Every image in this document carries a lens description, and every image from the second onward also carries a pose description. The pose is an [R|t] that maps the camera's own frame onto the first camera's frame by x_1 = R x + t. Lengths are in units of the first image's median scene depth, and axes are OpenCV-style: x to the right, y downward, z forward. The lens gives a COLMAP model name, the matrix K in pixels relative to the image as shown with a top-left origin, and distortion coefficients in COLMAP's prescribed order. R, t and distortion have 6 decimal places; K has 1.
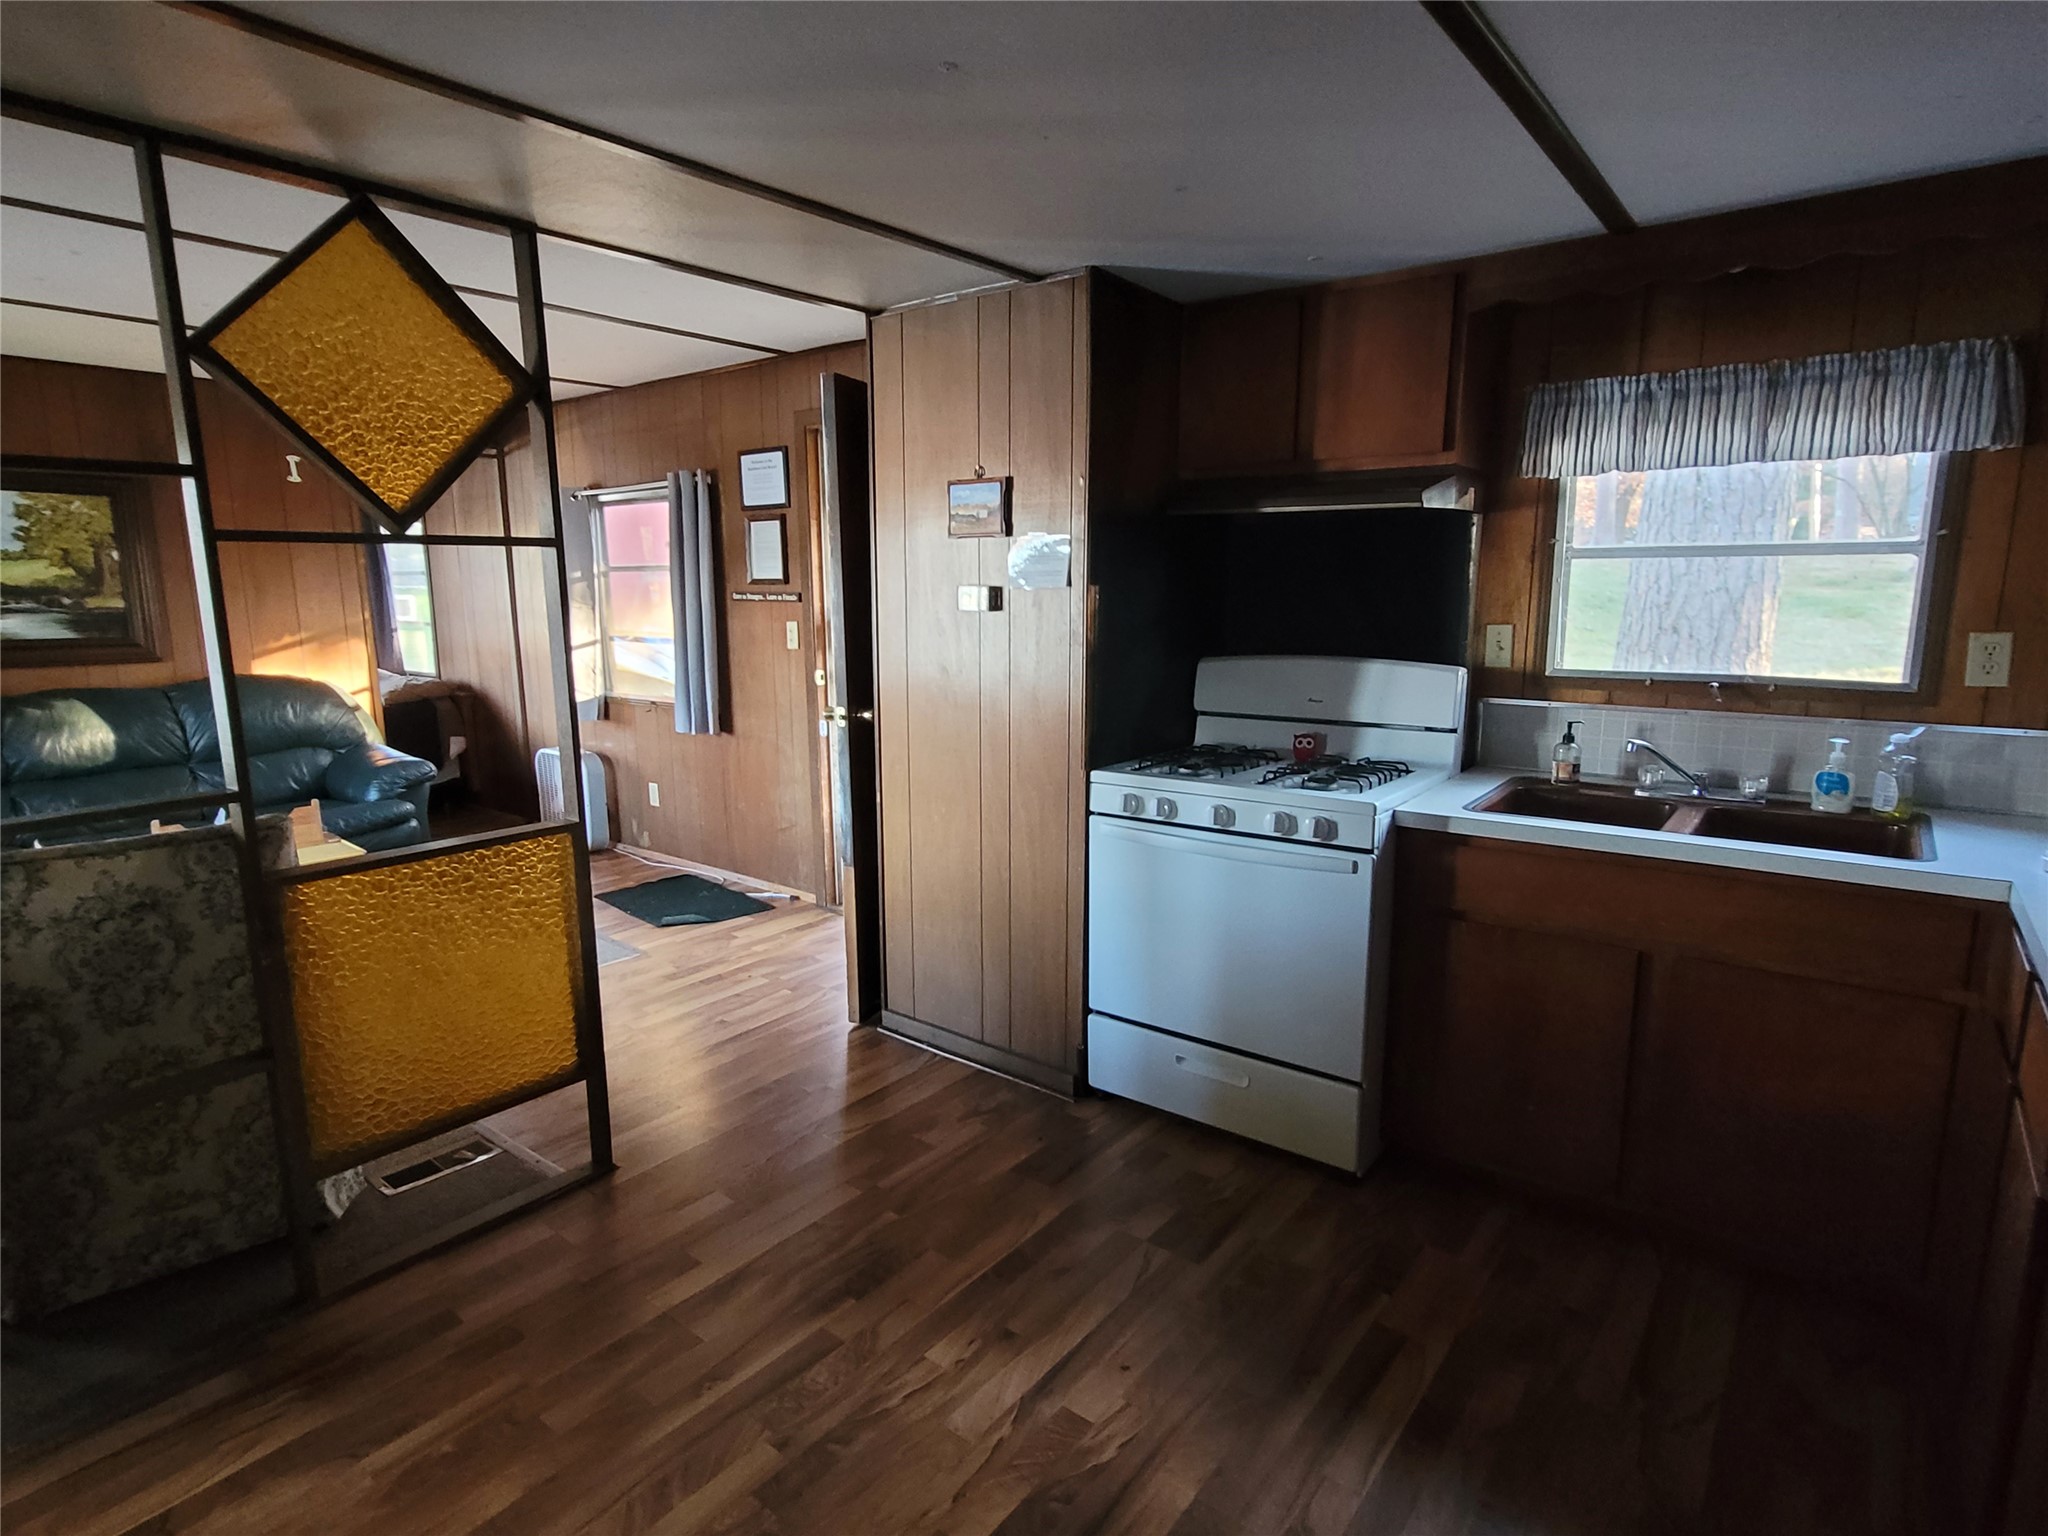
lens RADIAL K [[1072.6, 0, 1028.4], [0, 1072.6, 772.1], [0, 0, 1]] dist [0.003570, 0.000882]
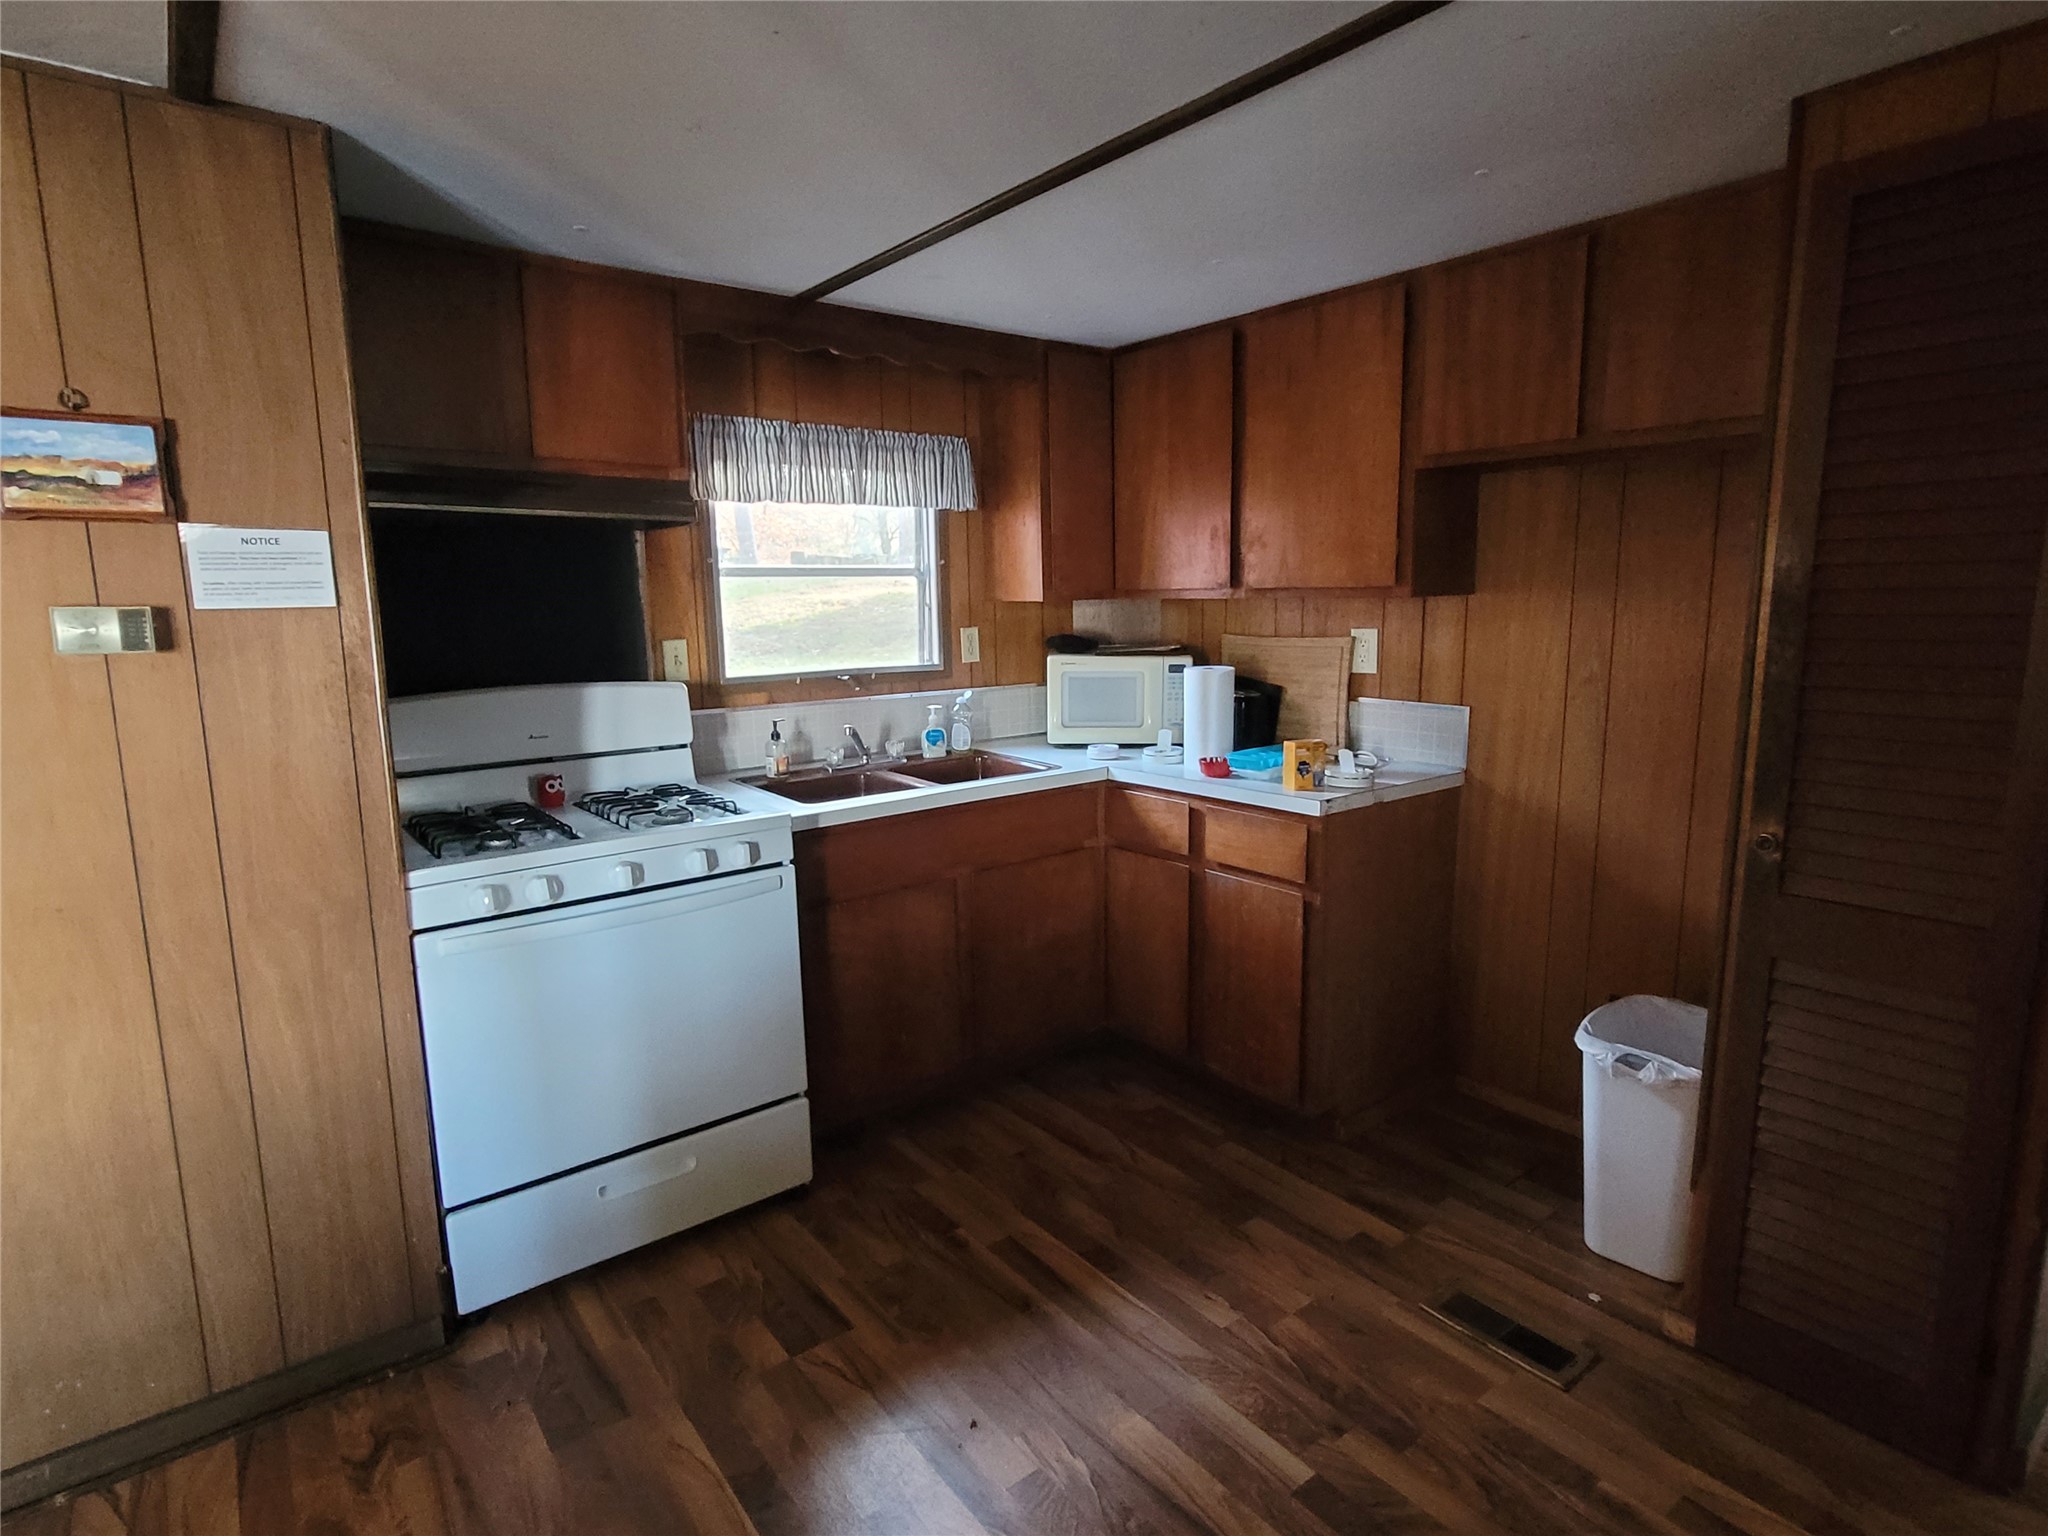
lens RADIAL K [[1072.6, 0, 1028.4], [0, 1072.6, 772.1], [0, 0, 1]] dist [0.003570, 0.000882]
pose [[0.245917, -0.156826, 0.956520, -0.536166], [0.183389, 0.976529, 0.112959, -0.075337], [-0.951784, 0.147637, 0.268905, 0.468049]]
